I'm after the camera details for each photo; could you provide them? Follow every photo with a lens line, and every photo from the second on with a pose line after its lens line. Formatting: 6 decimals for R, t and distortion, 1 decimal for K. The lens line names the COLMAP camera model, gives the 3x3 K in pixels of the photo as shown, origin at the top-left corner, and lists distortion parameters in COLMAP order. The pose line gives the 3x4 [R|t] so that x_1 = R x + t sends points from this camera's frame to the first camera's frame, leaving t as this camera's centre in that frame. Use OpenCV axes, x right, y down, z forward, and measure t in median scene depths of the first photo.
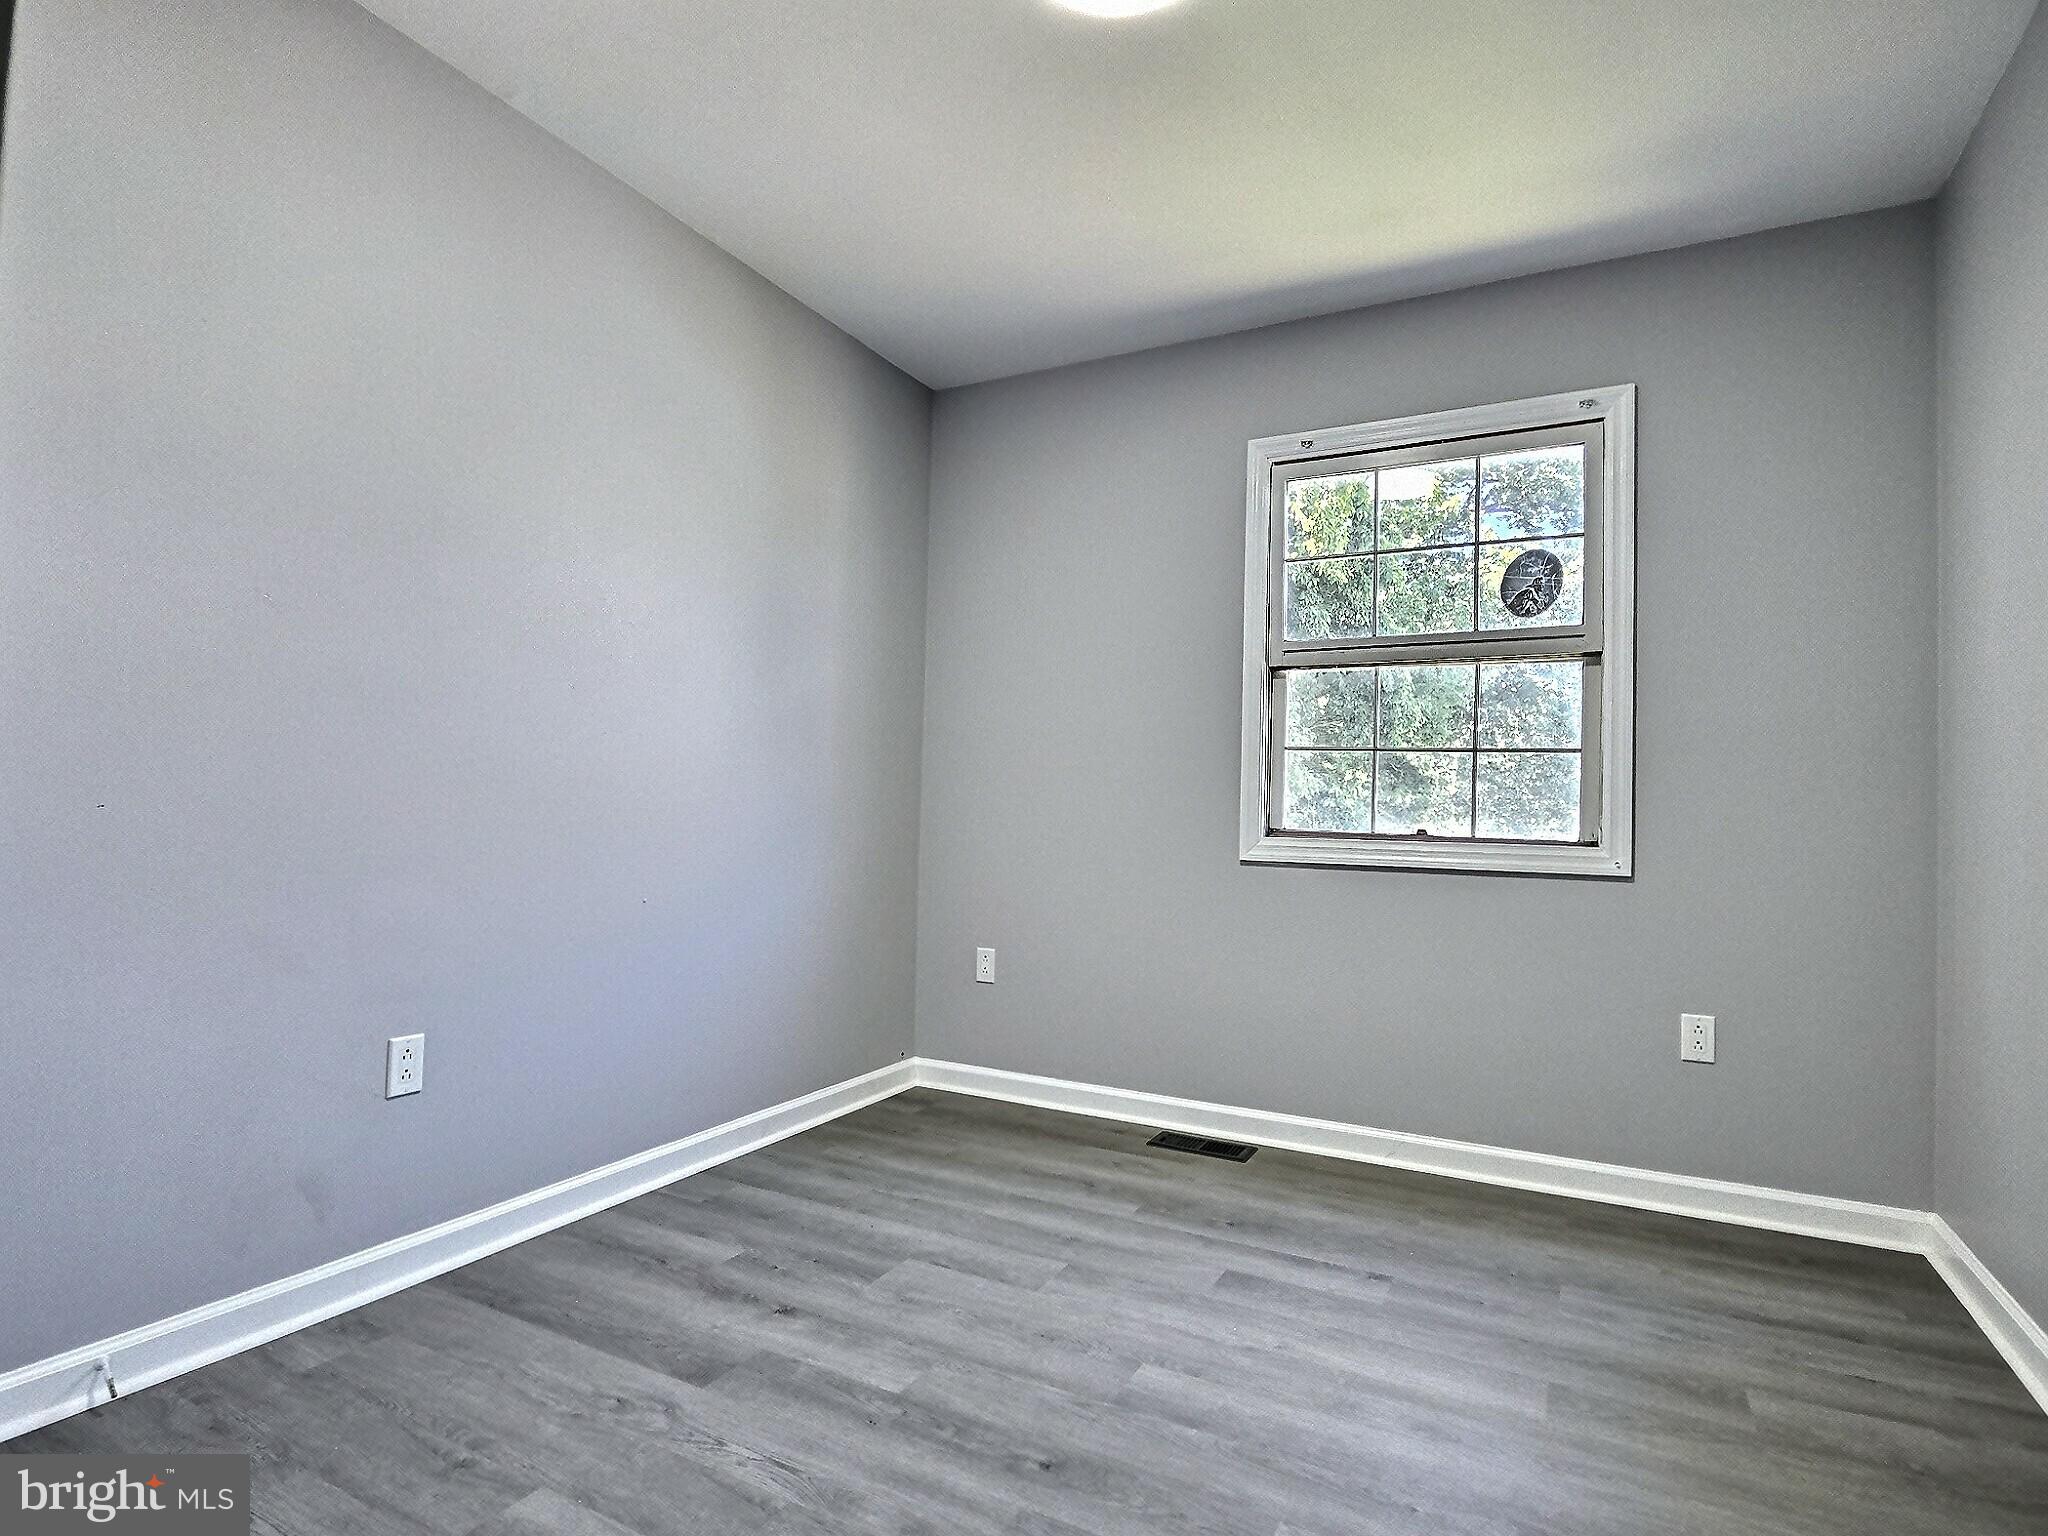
lens RADIAL K [[1059.4, 0, 998.4], [0, 1059.4, 783.1], [0, 0, 1]] dist [-0.004219, -0.005175]
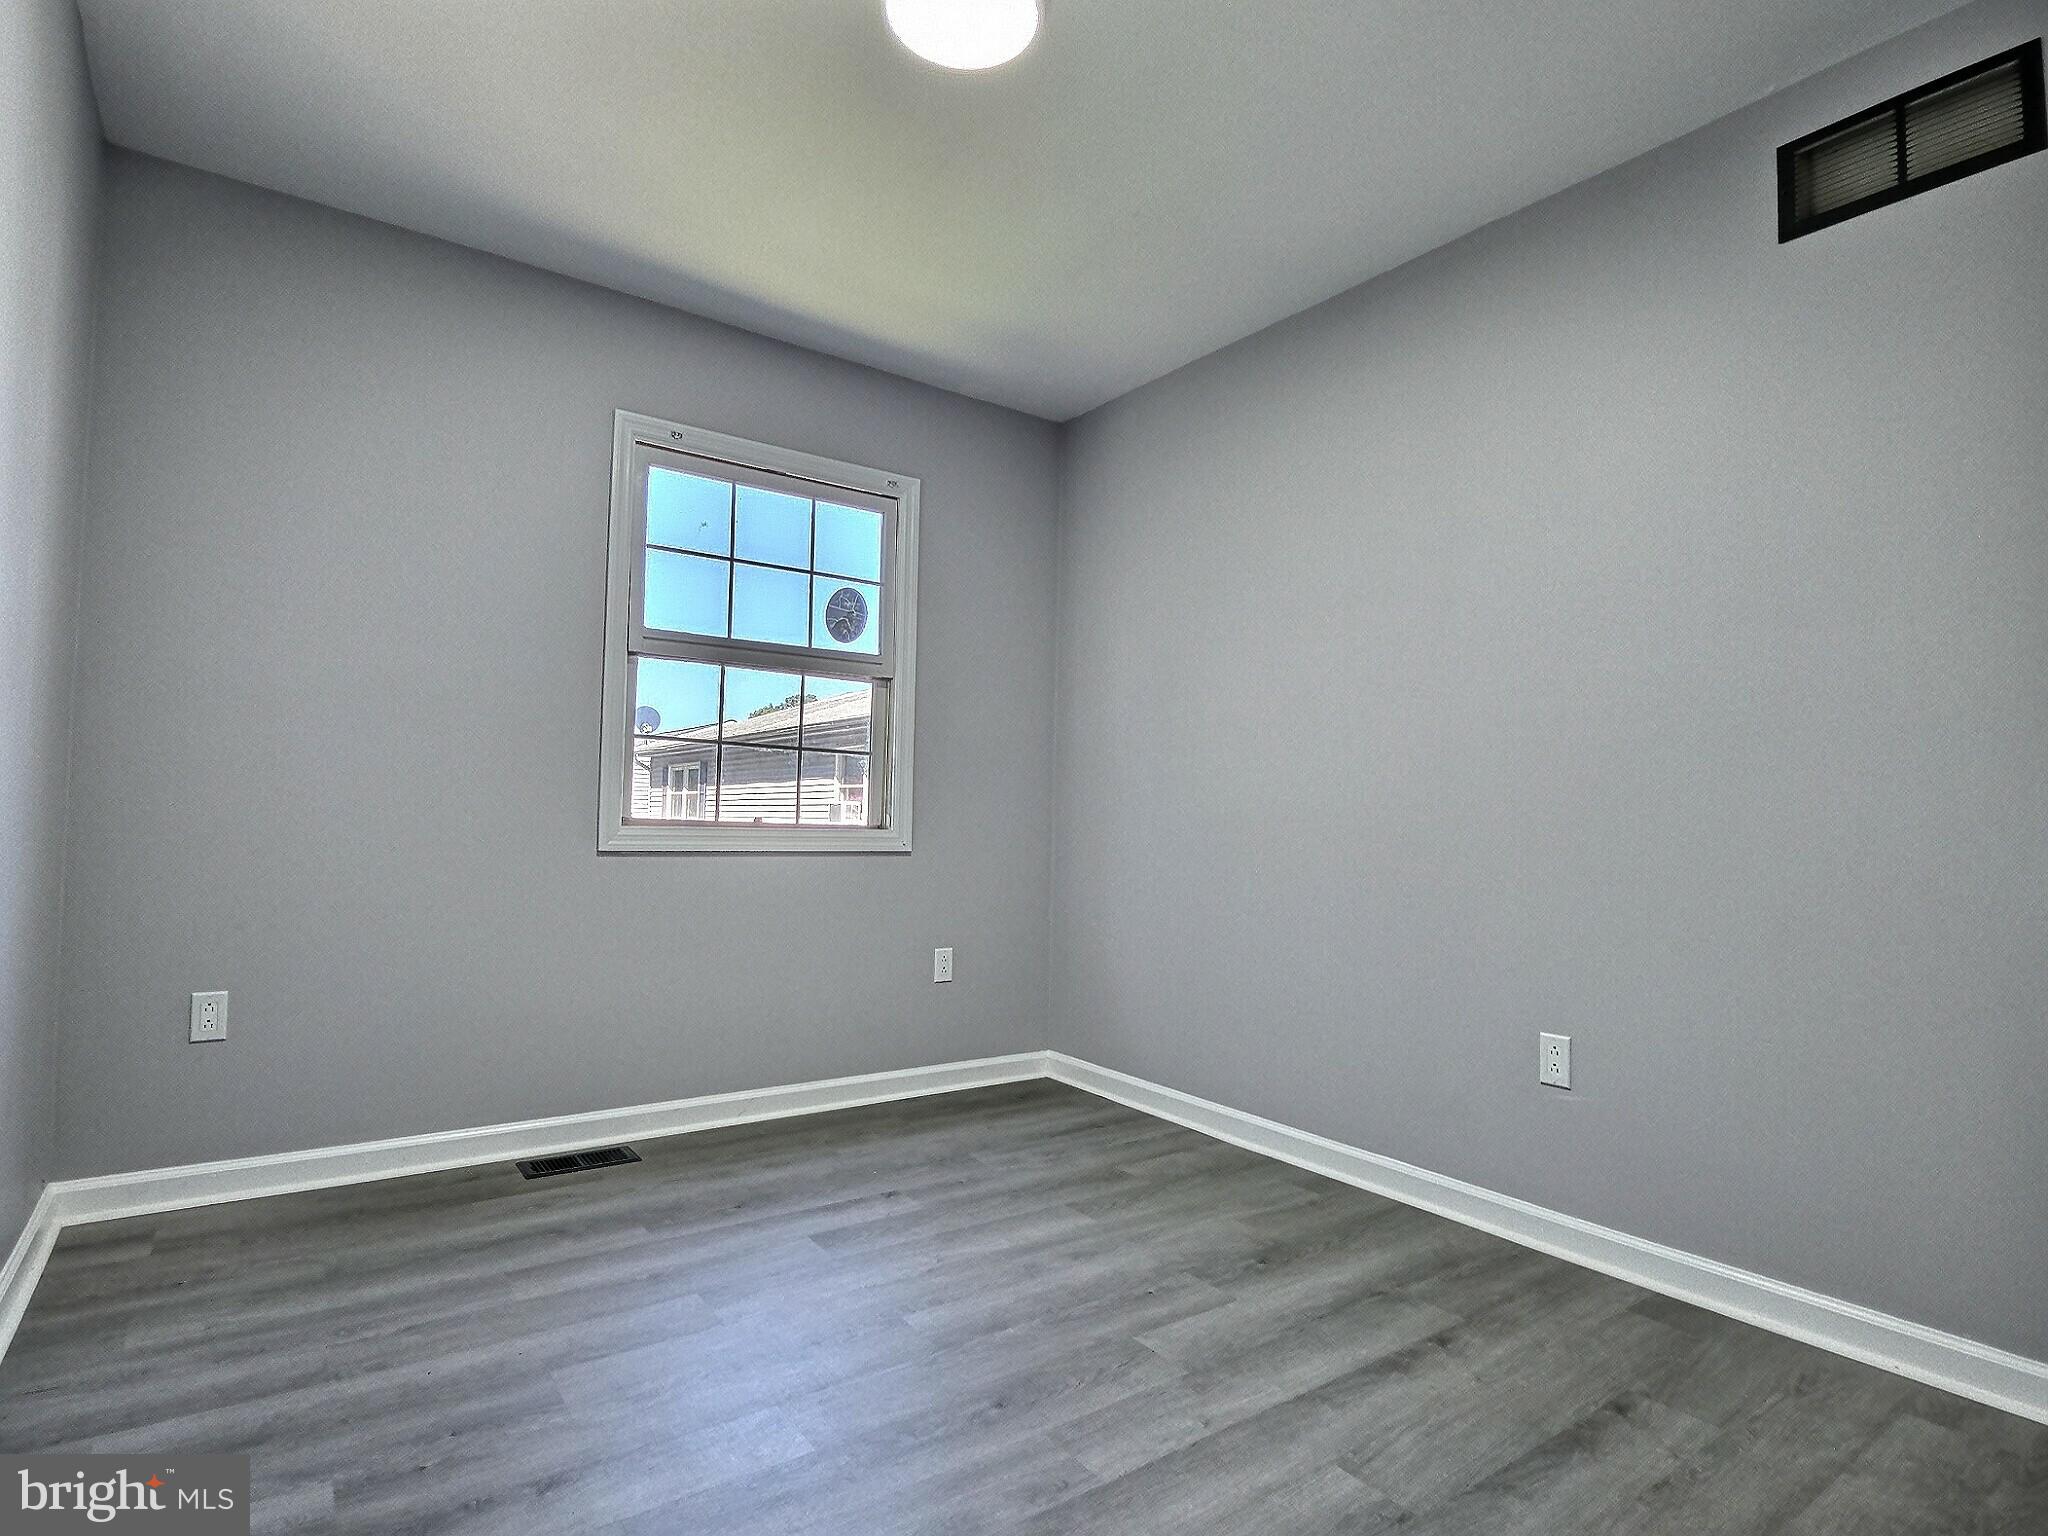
lens RADIAL K [[1059.4, 0, 1027.7], [0, 1059.4, 780.9], [0, 0, 1]] dist [-0.004219, -0.005175]
pose [[0.433789, 0.017454, 0.900845, -0.534203], [-0.038112, 0.999273, -0.001009, -0.004012], [-0.900208, -0.033895, 0.434139, 0.288828]]
